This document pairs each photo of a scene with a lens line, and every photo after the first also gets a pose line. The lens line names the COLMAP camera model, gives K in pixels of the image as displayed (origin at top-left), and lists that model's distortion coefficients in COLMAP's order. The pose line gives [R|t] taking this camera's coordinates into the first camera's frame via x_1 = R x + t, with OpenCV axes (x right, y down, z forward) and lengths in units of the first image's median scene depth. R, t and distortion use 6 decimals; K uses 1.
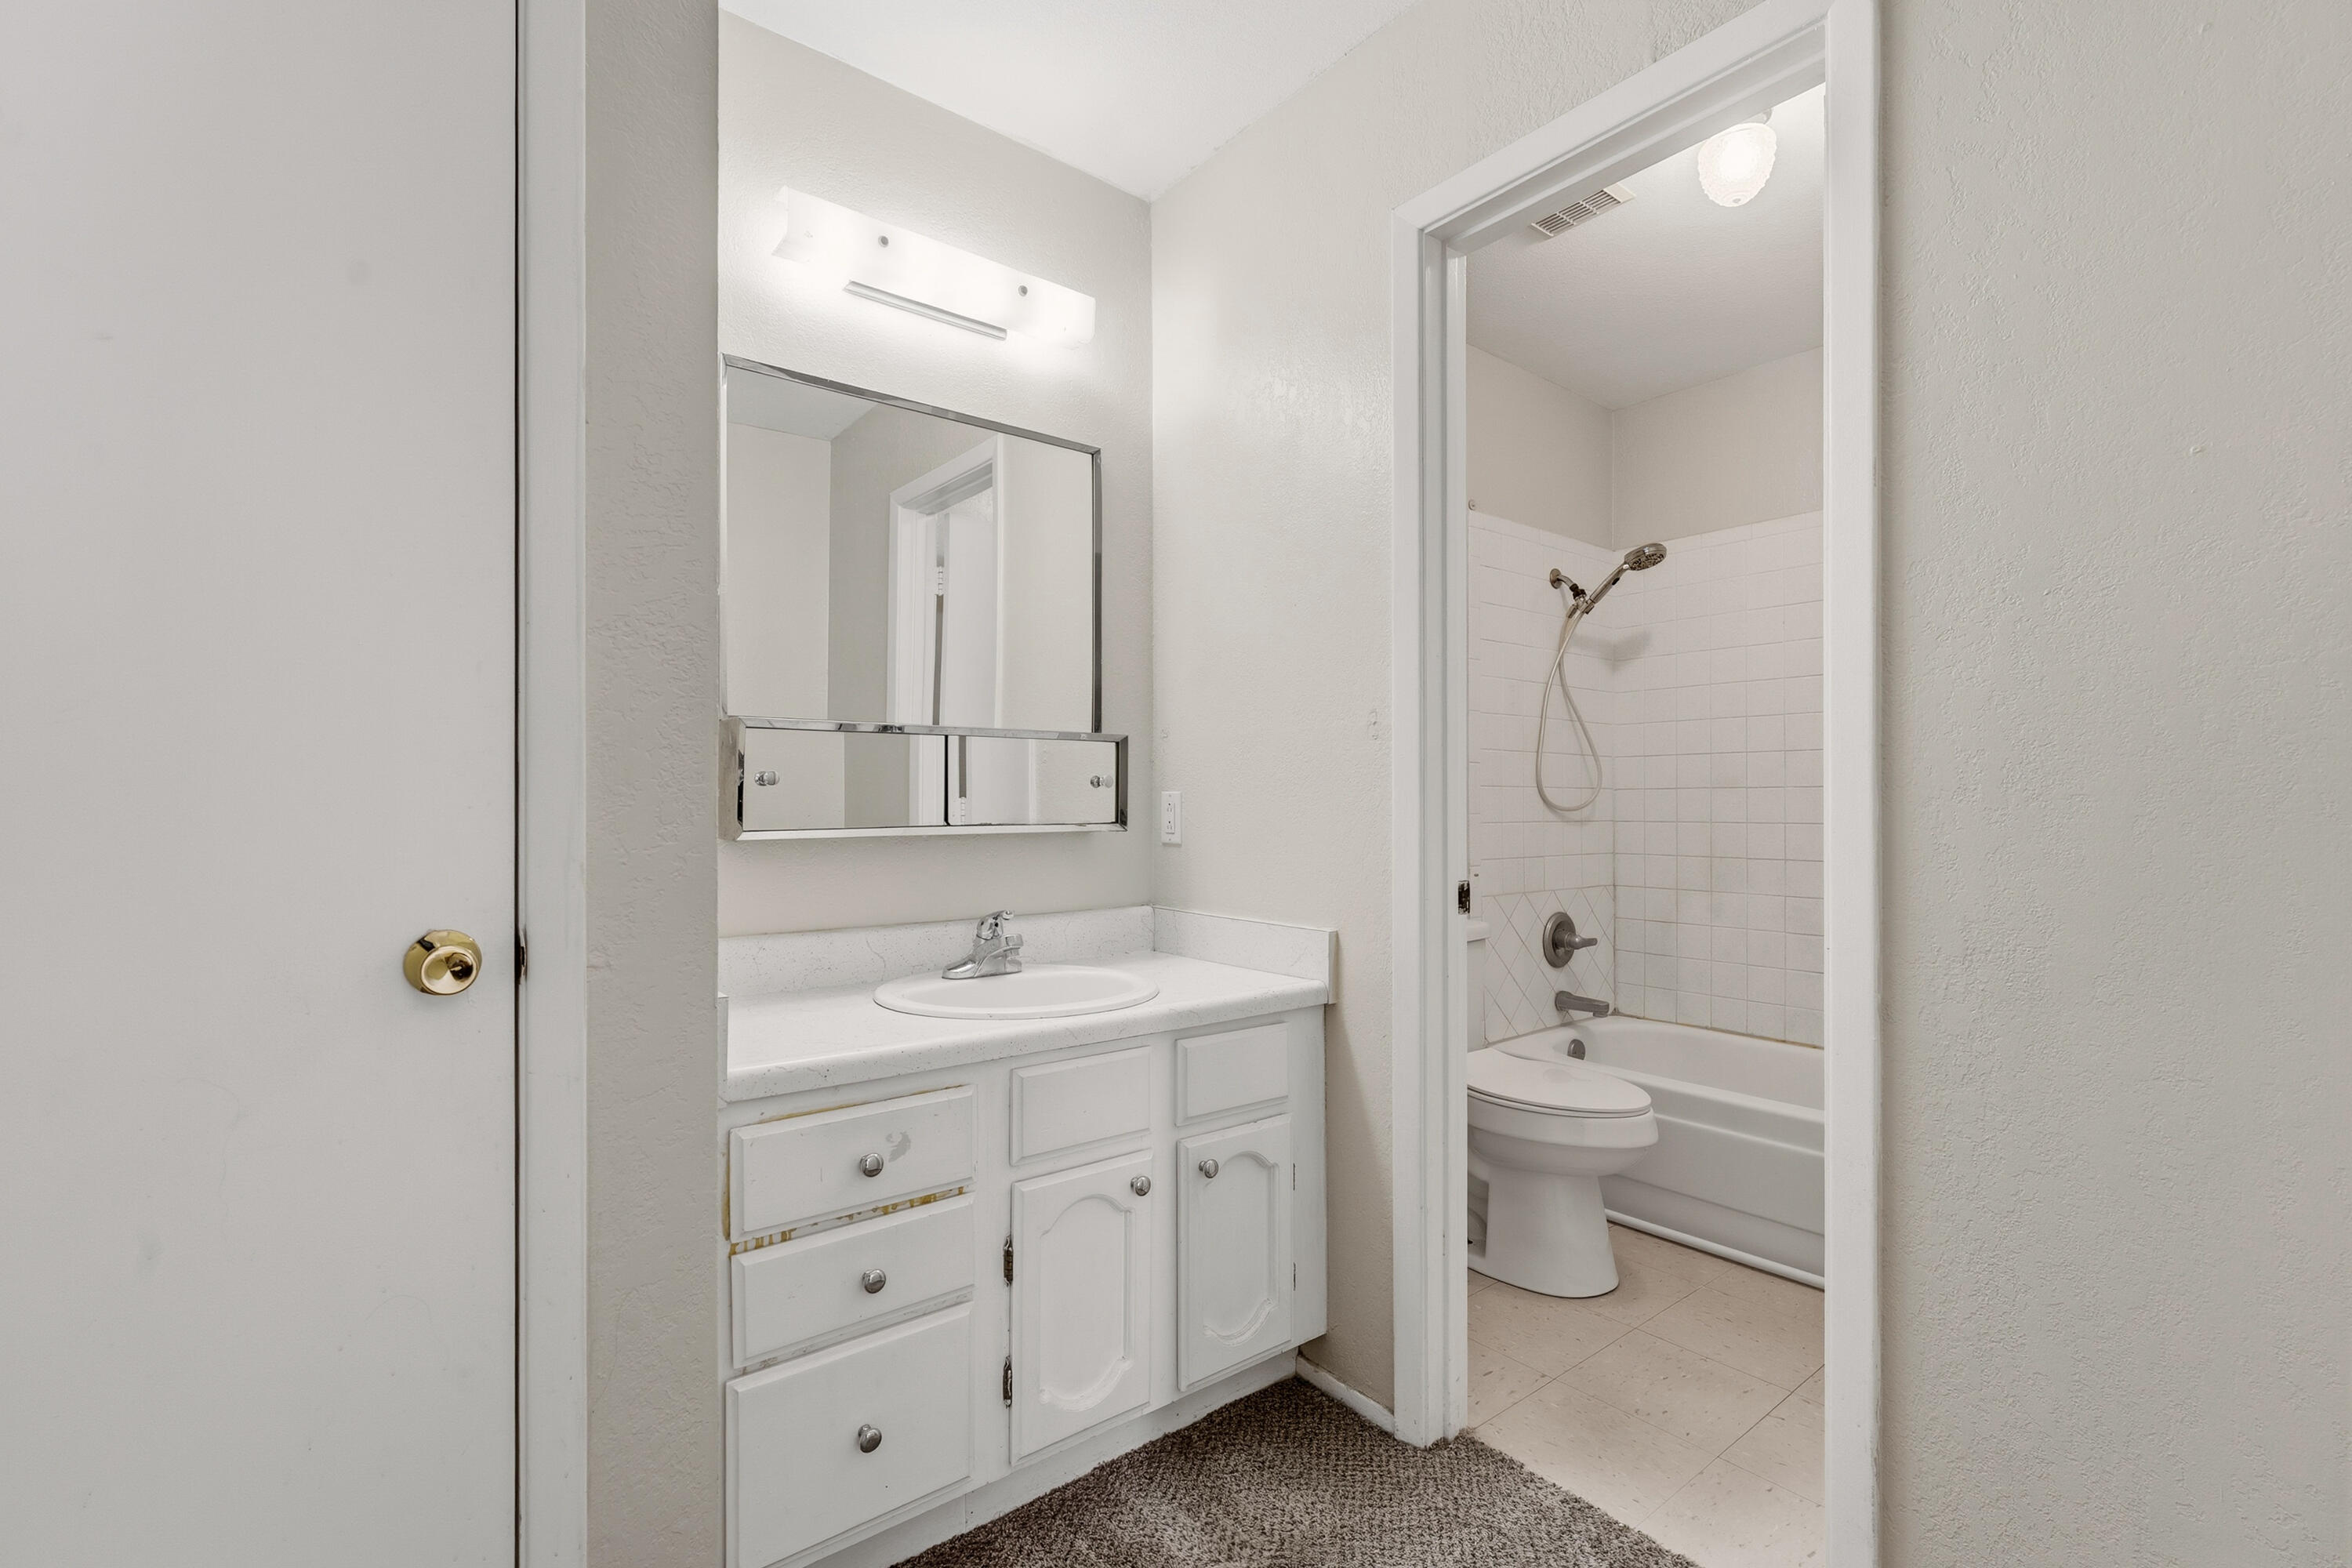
lens RADIAL K [[1045.1, 0, 1182.0], [0, 1045.1, 800.9], [0, 0, 1]] dist [0.001468, 0.000108]
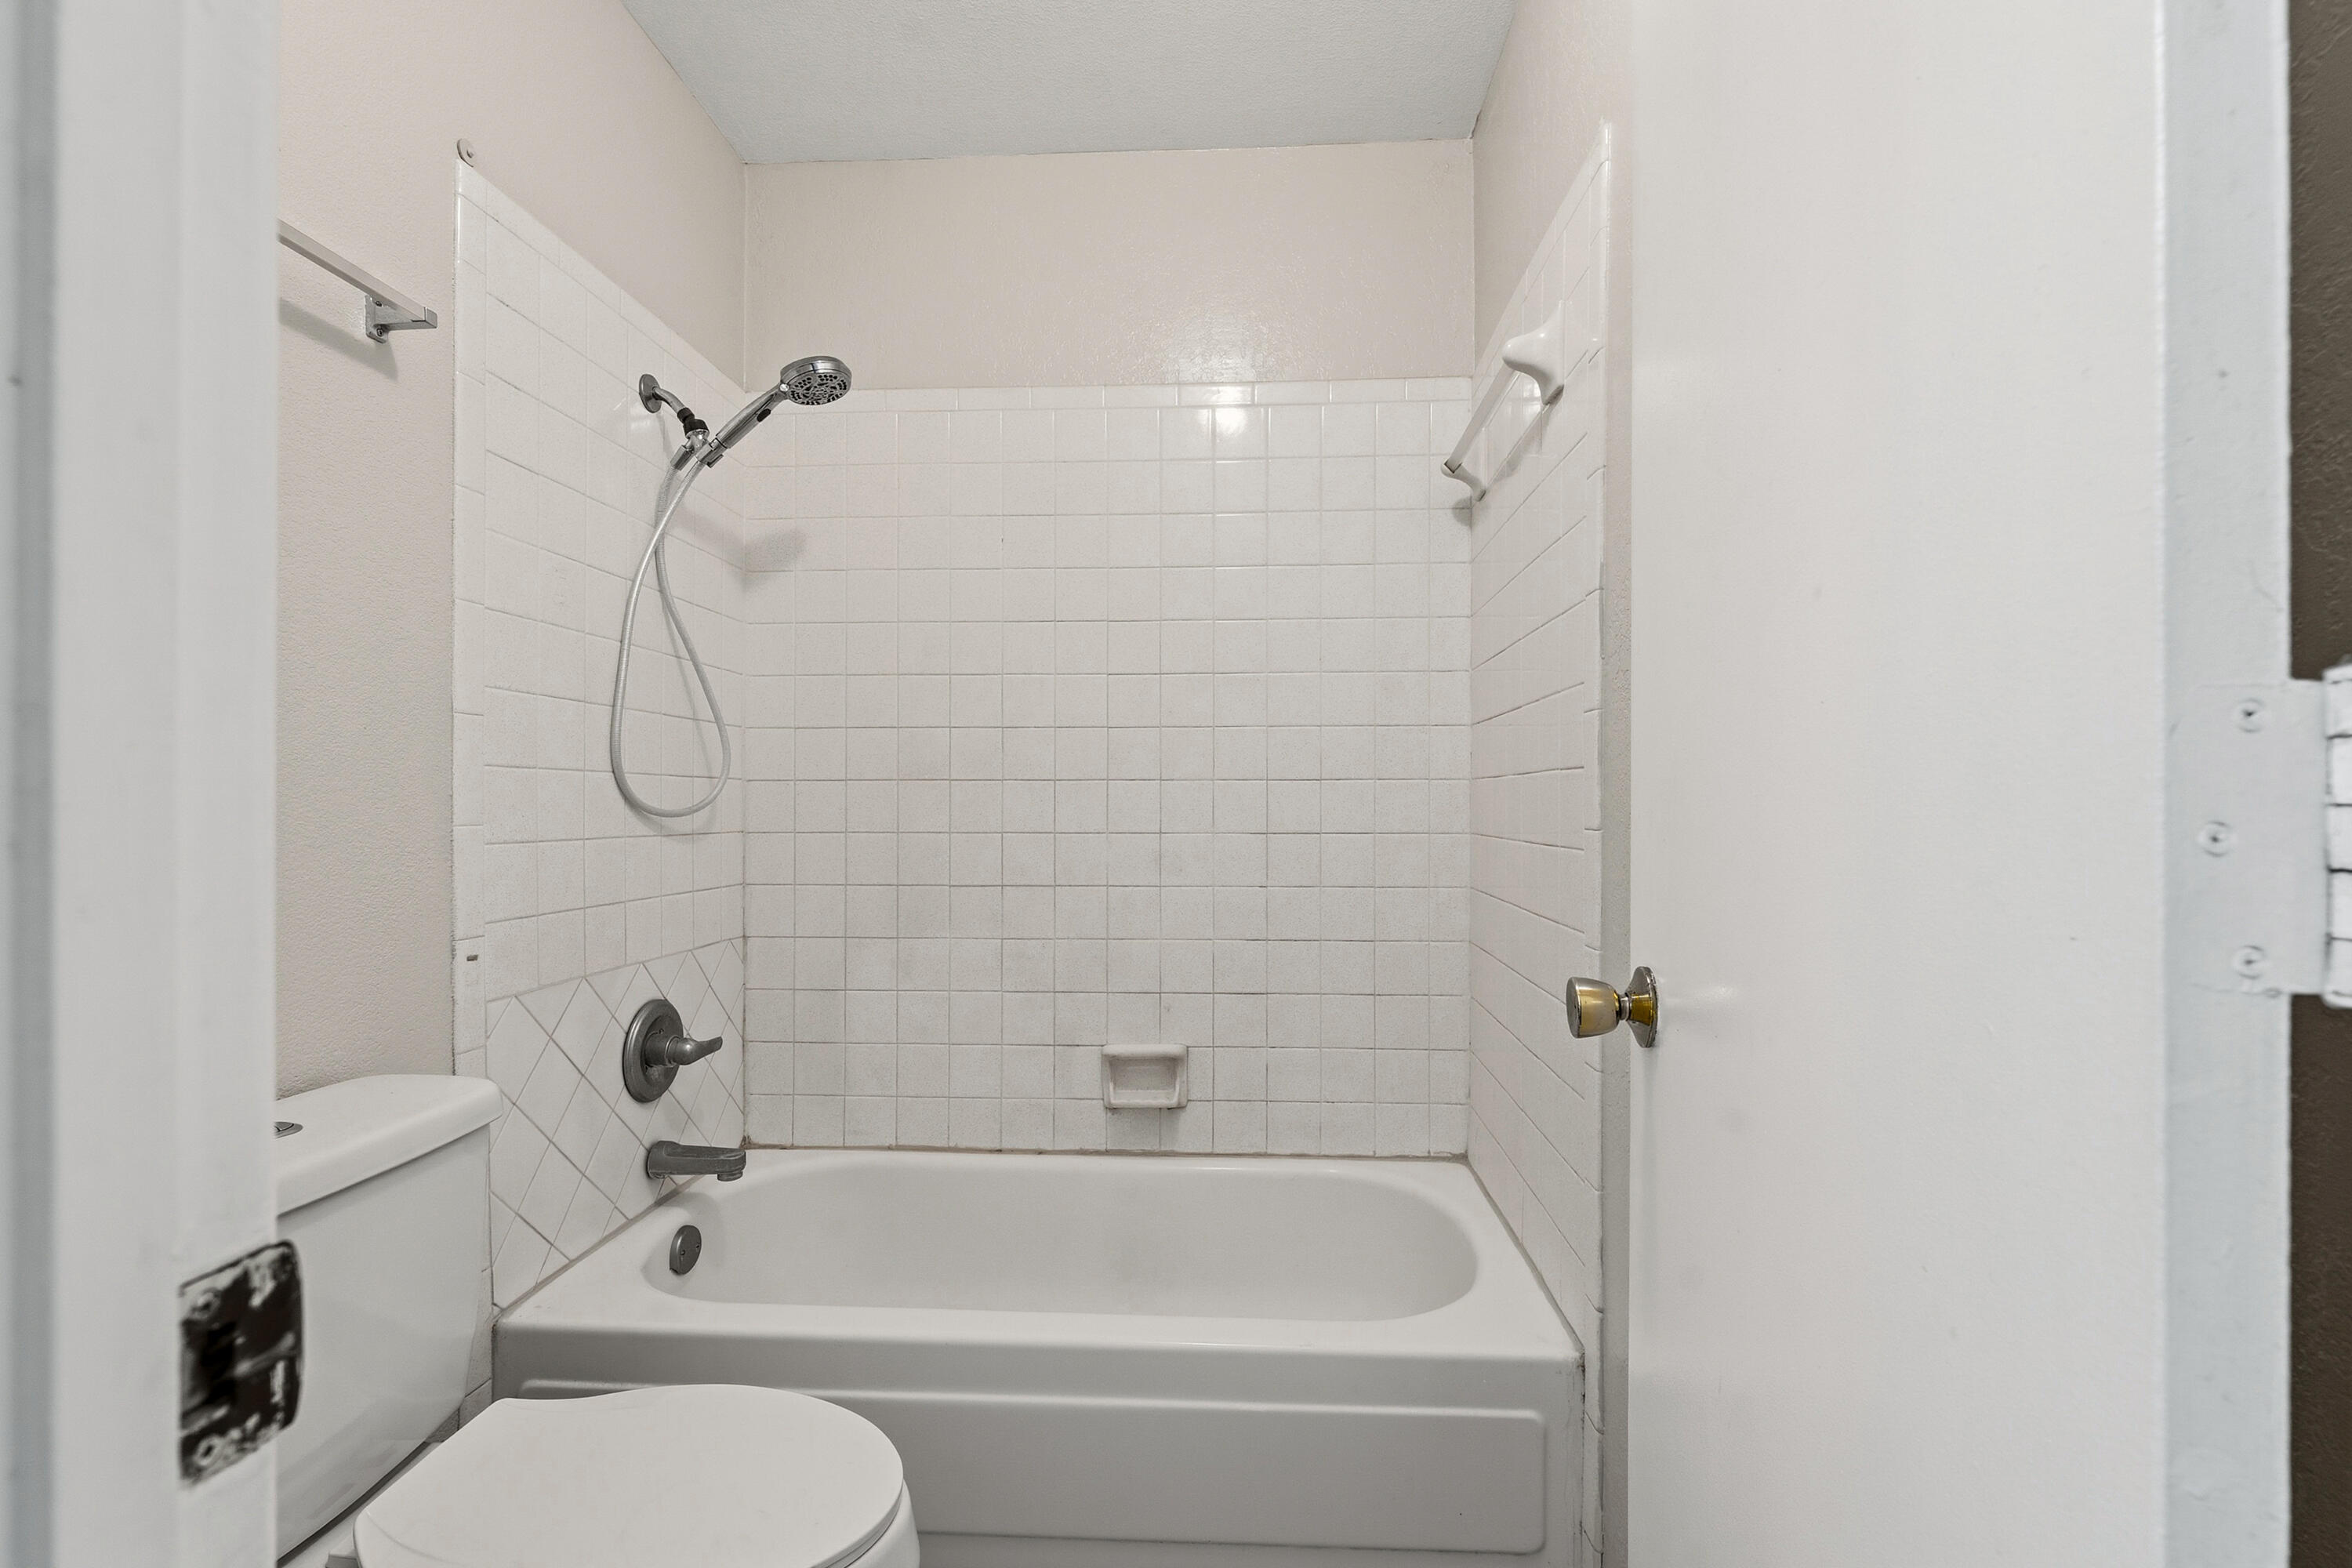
lens RADIAL K [[1045.1, 0, 1189.3], [0, 1045.1, 795.2], [0, 0, 1]] dist [0.001468, 0.000108]
pose [[0.663095, 0.004696, 0.748521, 0.136019], [-0.001867, 0.999988, -0.004620, -0.000054], [-0.748533, 0.001666, 0.663095, 0.425870]]
